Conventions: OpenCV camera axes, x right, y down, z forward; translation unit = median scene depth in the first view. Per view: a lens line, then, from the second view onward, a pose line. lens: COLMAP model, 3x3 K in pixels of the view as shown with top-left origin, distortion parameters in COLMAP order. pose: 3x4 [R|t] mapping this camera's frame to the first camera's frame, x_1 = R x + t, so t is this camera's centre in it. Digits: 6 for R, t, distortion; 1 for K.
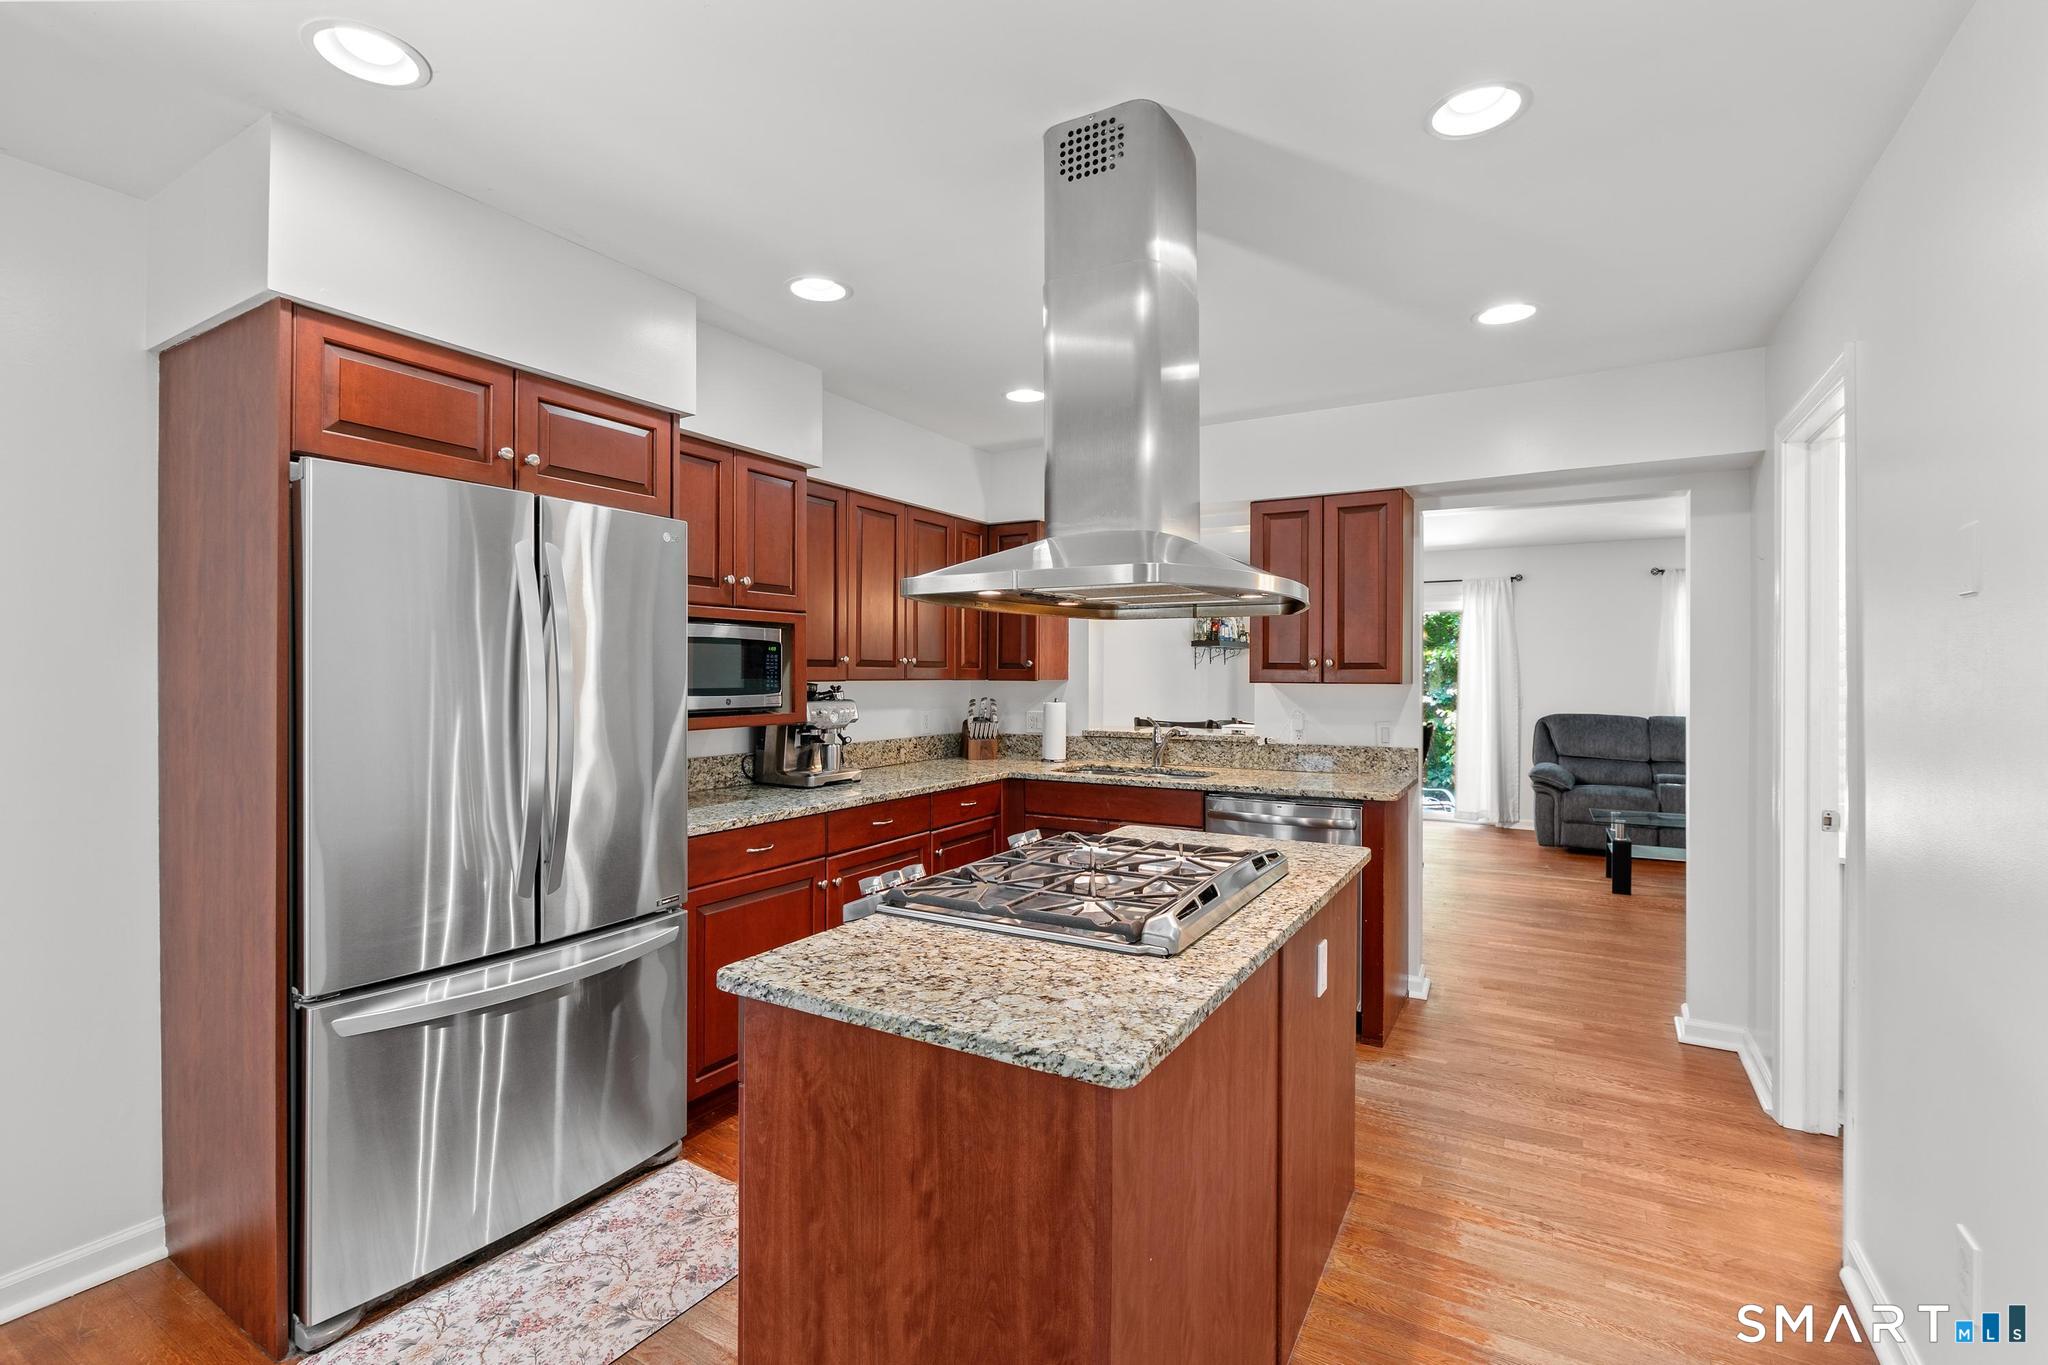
lens RADIAL K [[926.6, 0, 1023.4], [0, 926.6, 677.5], [0, 0, 1]] dist [-0.003864, -0.000289]
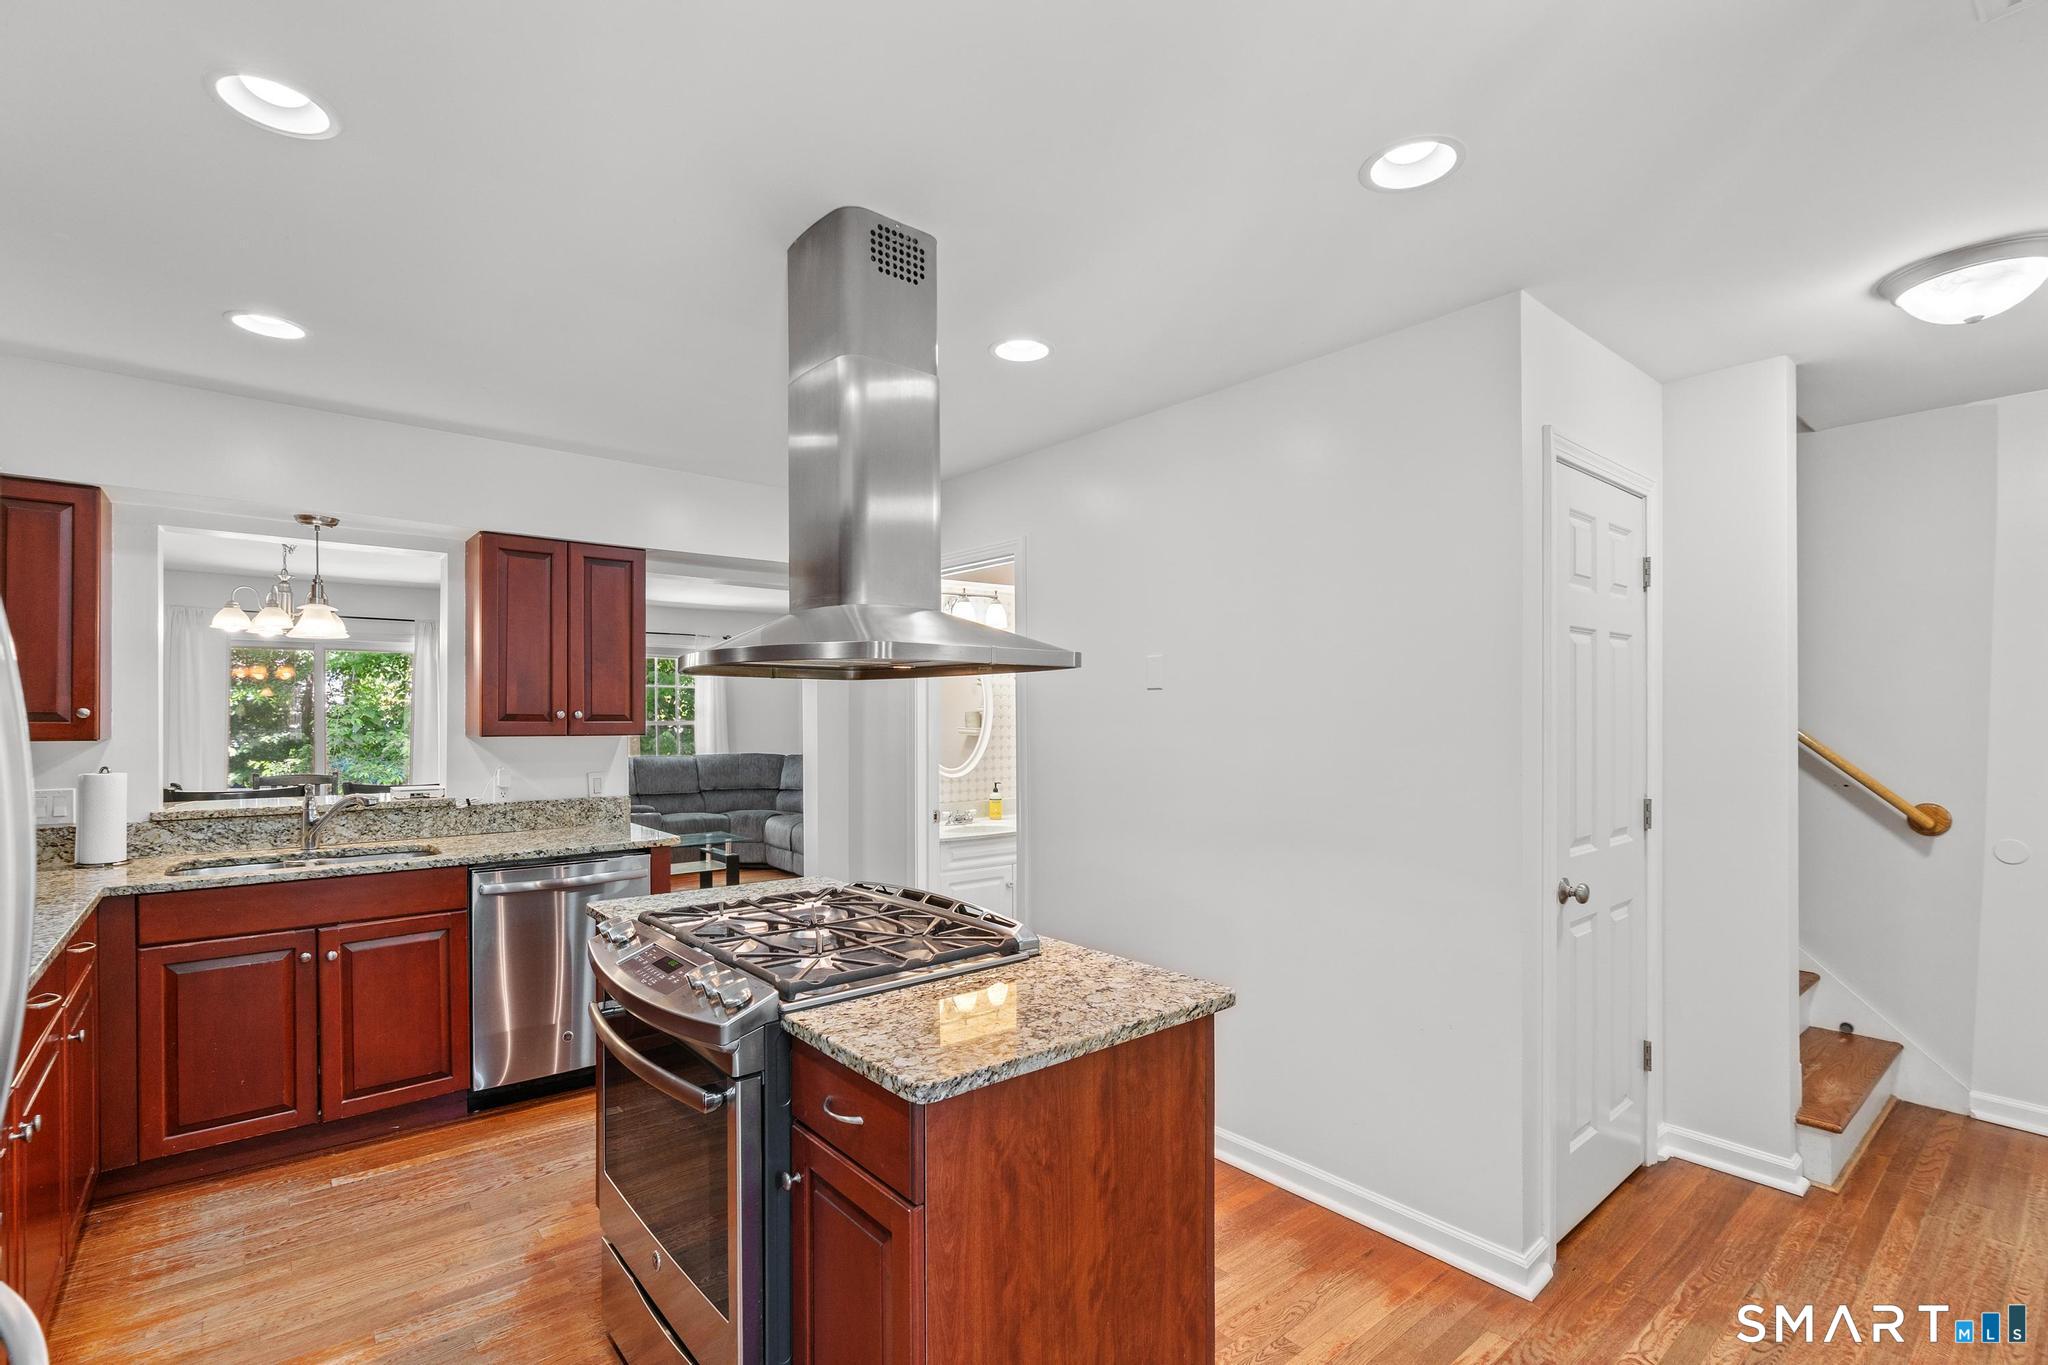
lens RADIAL K [[926.6, 0, 1015.7], [0, 926.6, 718.5], [0, 0, 1]] dist [-0.003864, -0.000289]
pose [[0.337577, -0.002272, 0.941295, -1.169969], [0.002873, 0.999995, 0.001384, -0.031981], [-0.941294, 0.002237, 0.337581, 0.645912]]
